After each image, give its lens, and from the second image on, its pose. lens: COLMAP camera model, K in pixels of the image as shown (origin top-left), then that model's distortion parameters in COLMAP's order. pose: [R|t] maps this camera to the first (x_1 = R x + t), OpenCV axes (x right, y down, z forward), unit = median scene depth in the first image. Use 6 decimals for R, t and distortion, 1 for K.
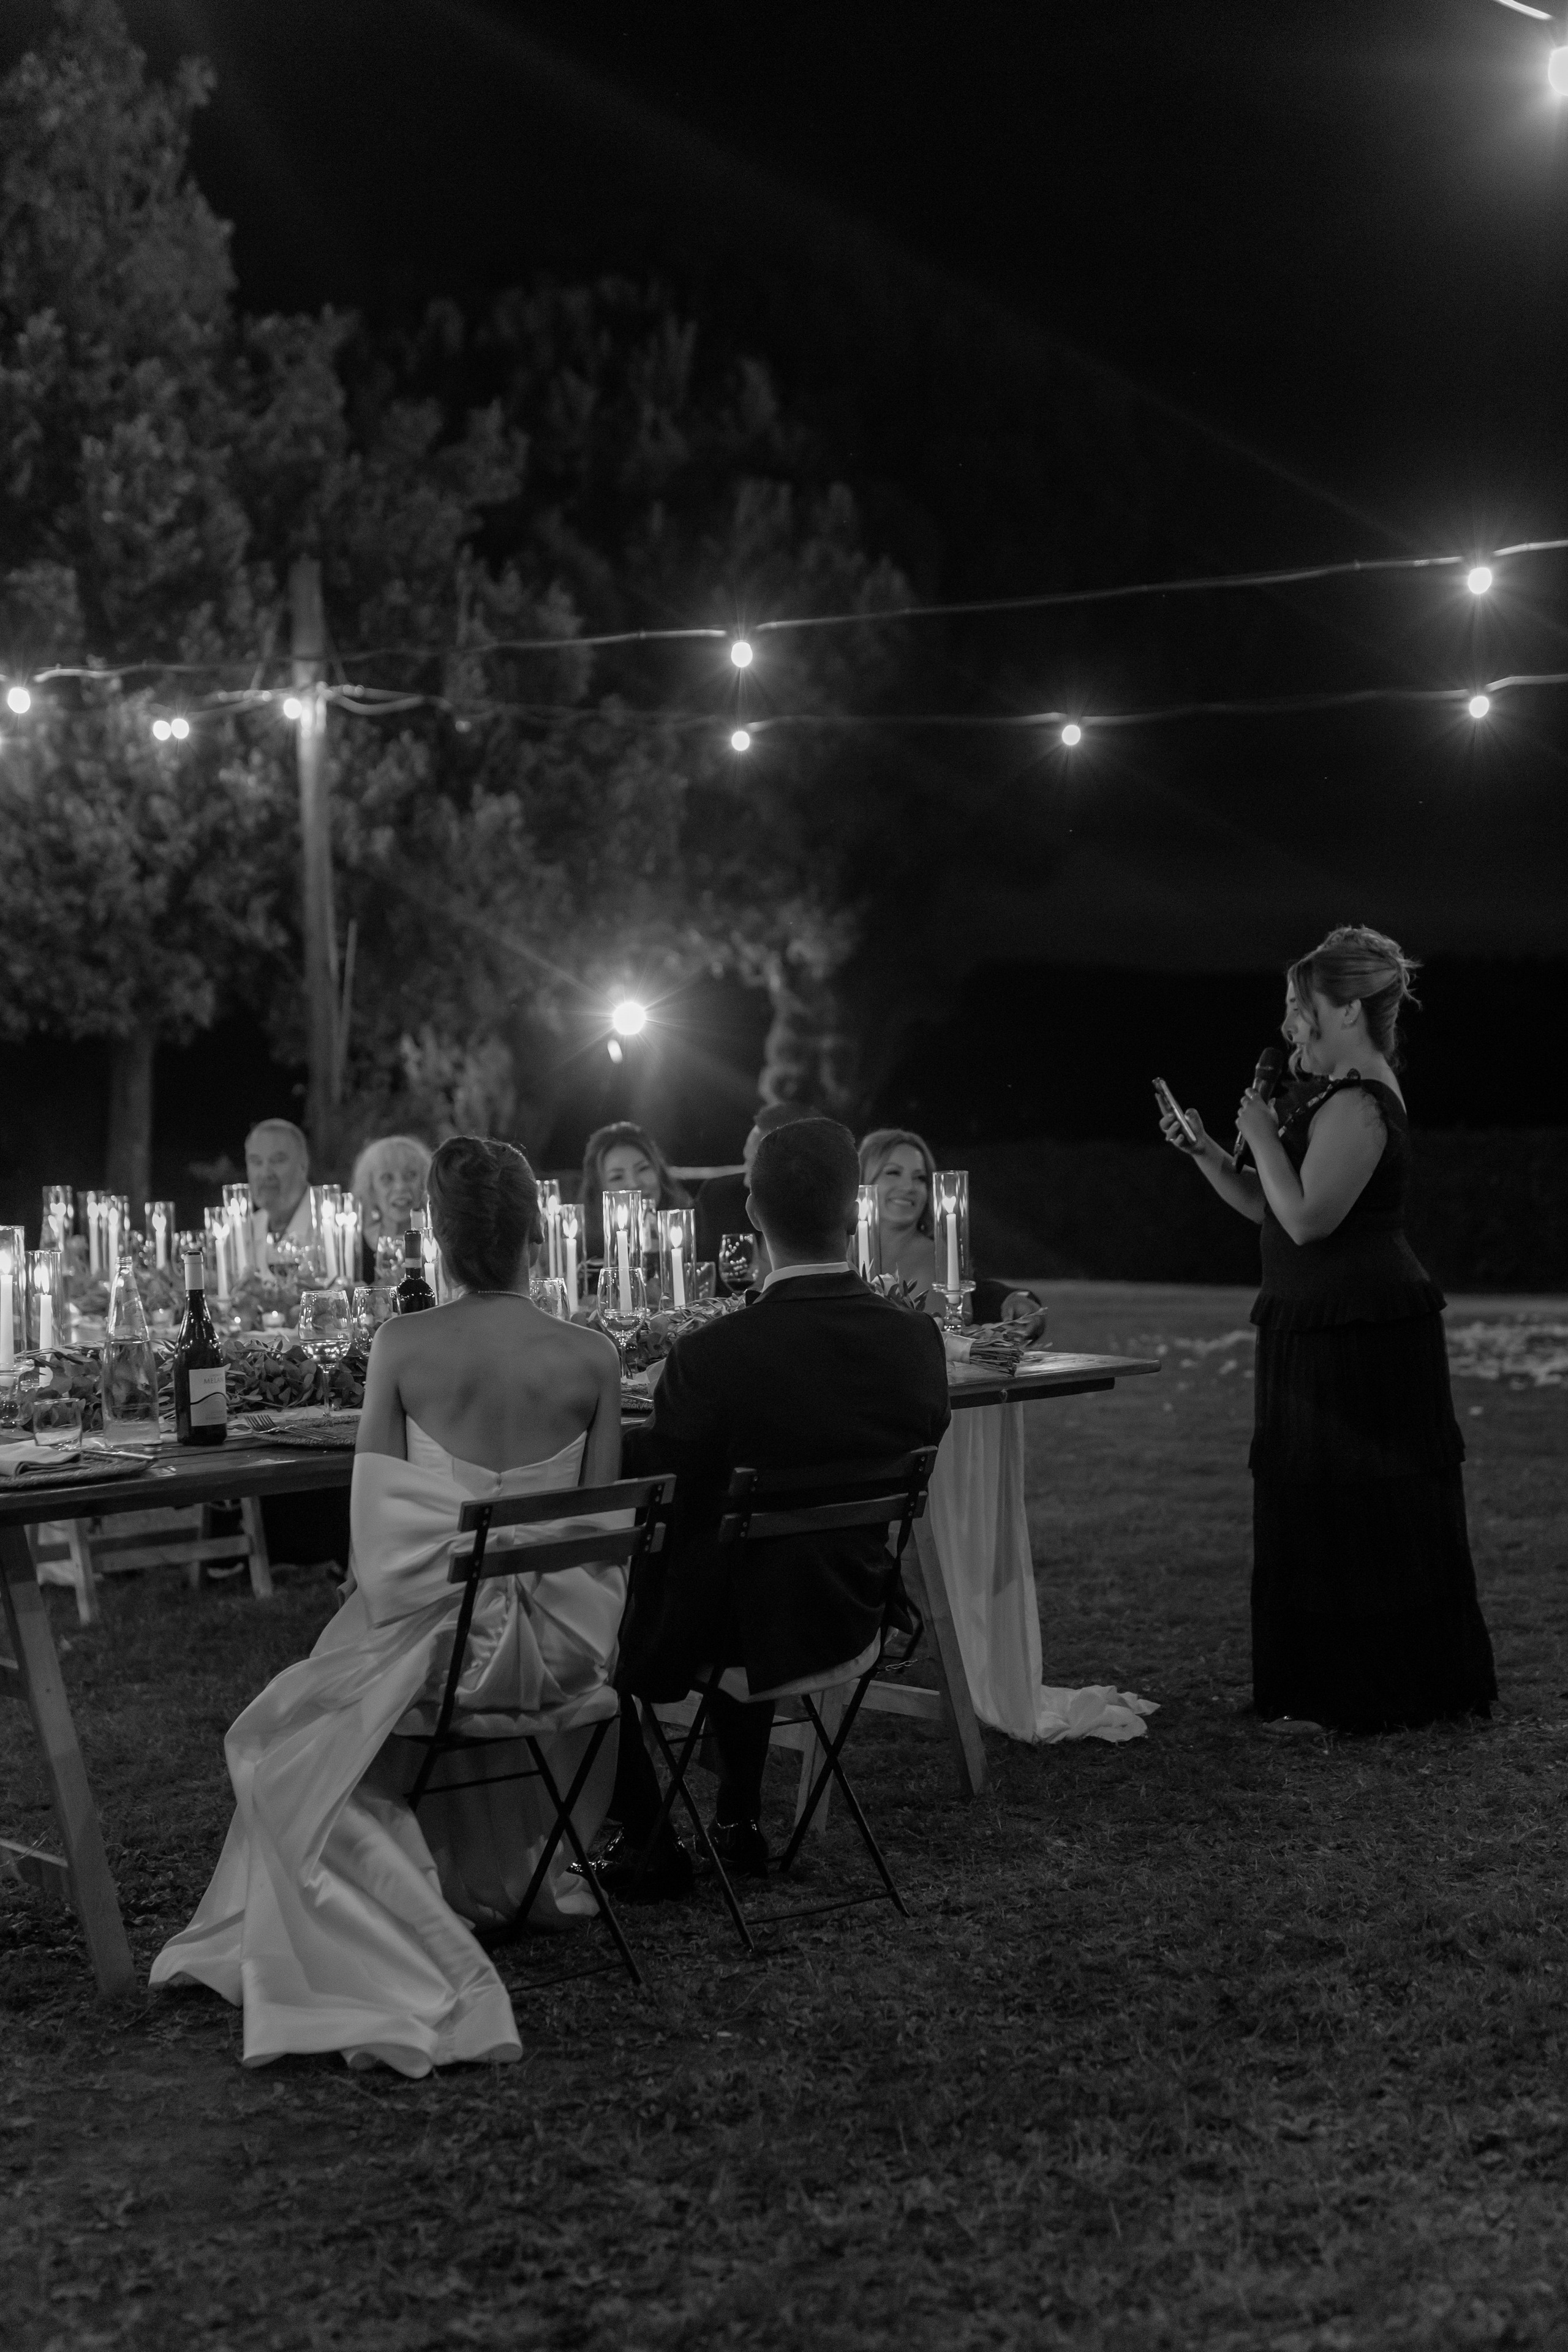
lens RADIAL K [[3313.9, 0, 784.0], [0, 3313.9, 1176.0], [0, 0, 1]] dist [-0.007246, 0.076934]
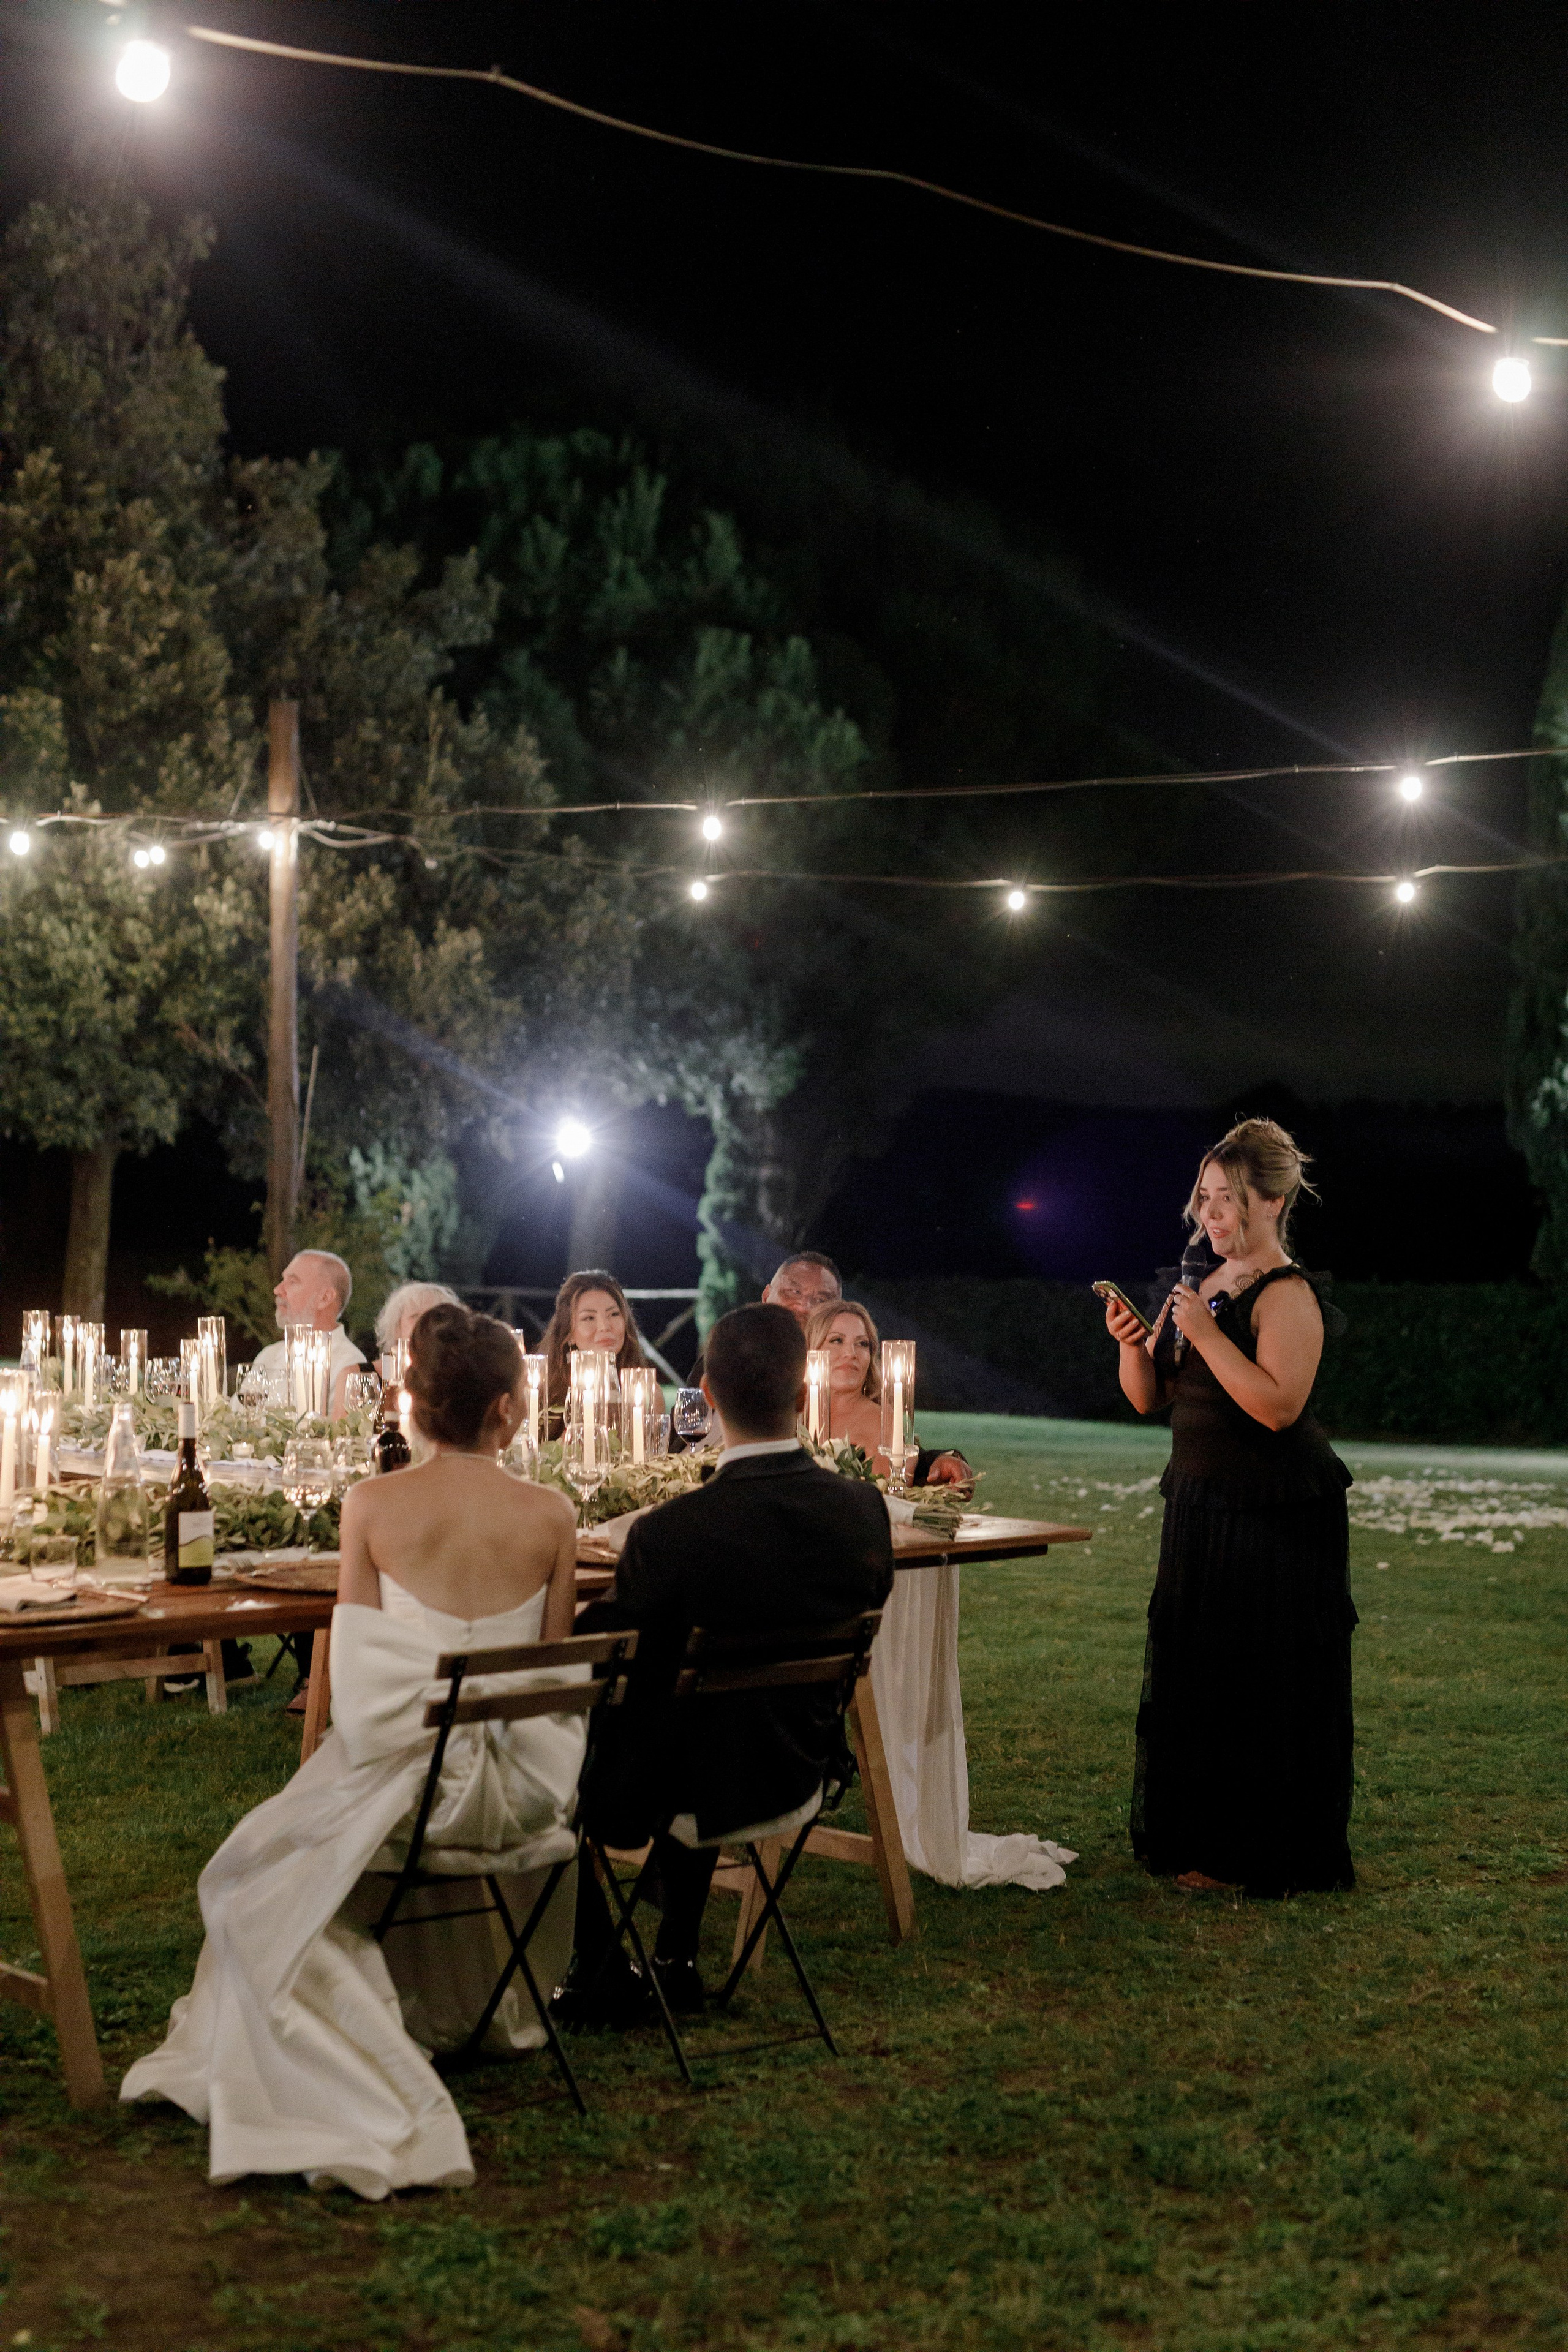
lens RADIAL K [[3236.9, 0, 783.1], [0, 3236.9, 1179.6], [0, 0, 1]] dist [-0.000648, 0.046073]
pose [[0.999056, 0.038203, 0.020667, -0.003703], [-0.037467, 0.998689, -0.034872, -0.005675], [-0.021972, 0.034065, 0.999178, -0.012123]]
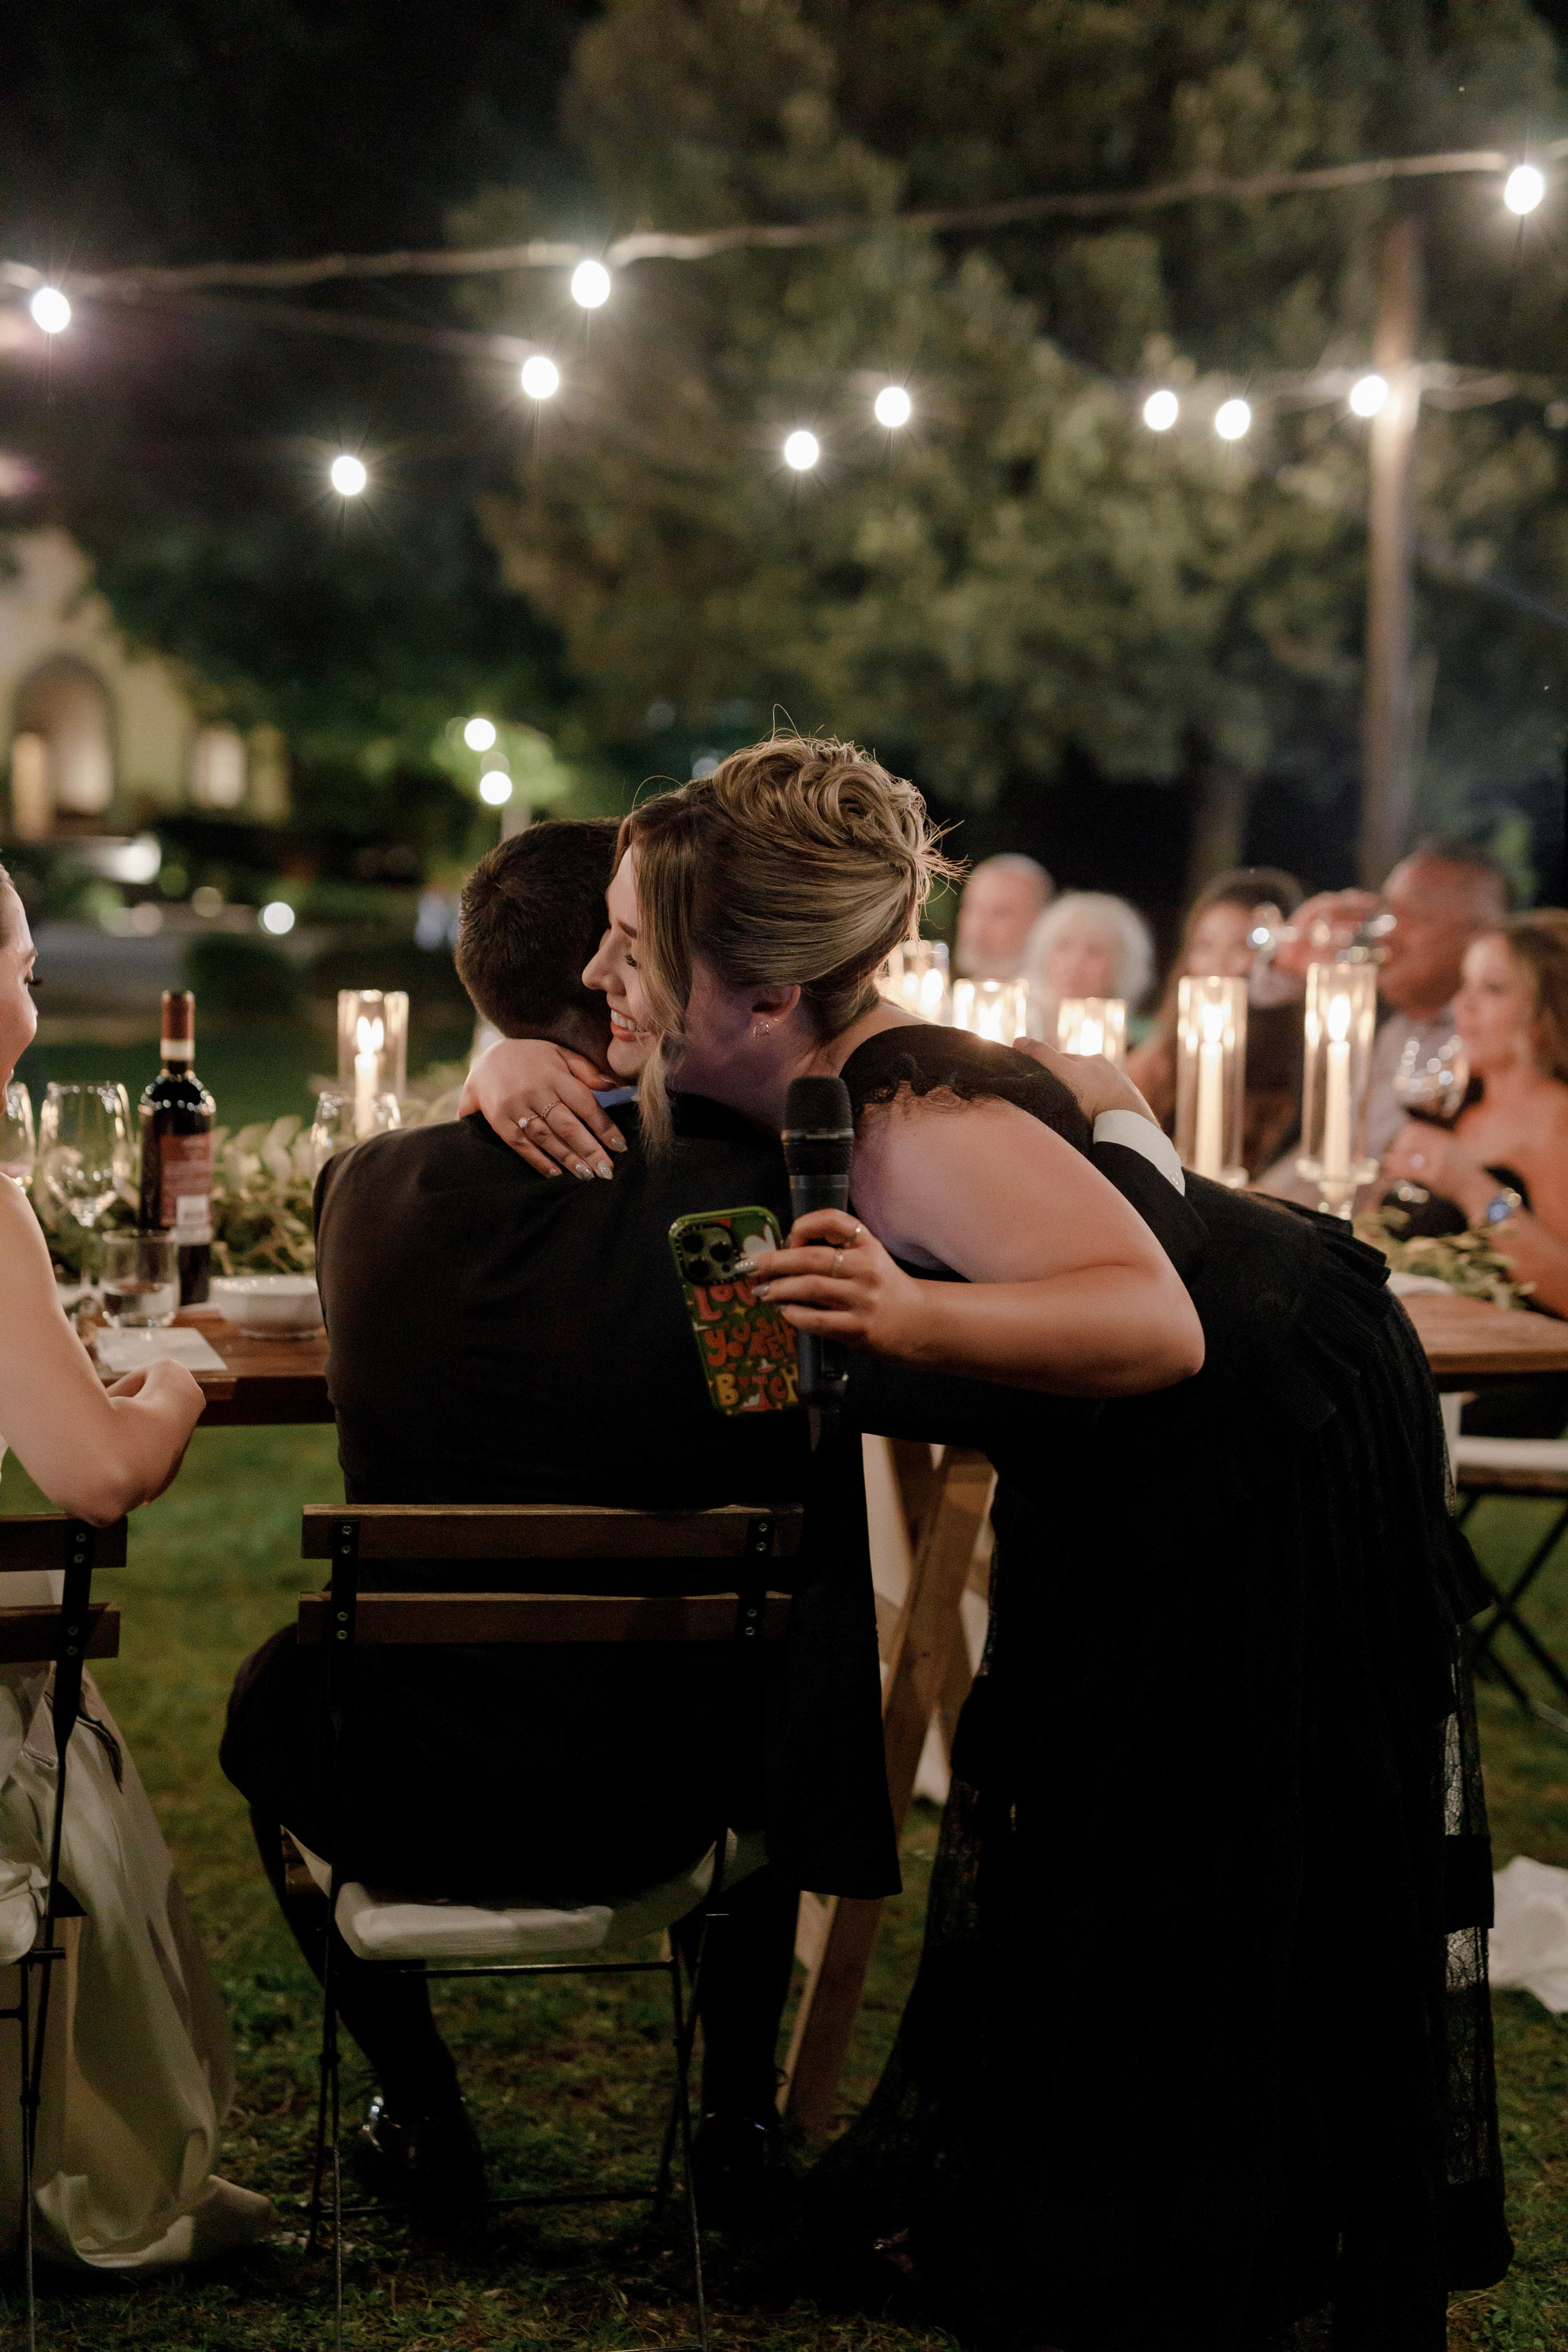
lens RADIAL K [[3236.9, 0, 783.1], [0, 3236.9, 1179.6], [0, 0, 1]] dist [-0.000648, 0.046073]
pose [[0.909475, 0.096295, -0.404454, 0.069182], [-0.067497, 0.994100, 0.084904, -0.001973], [0.410244, -0.049918, 0.910609, 0.168935]]
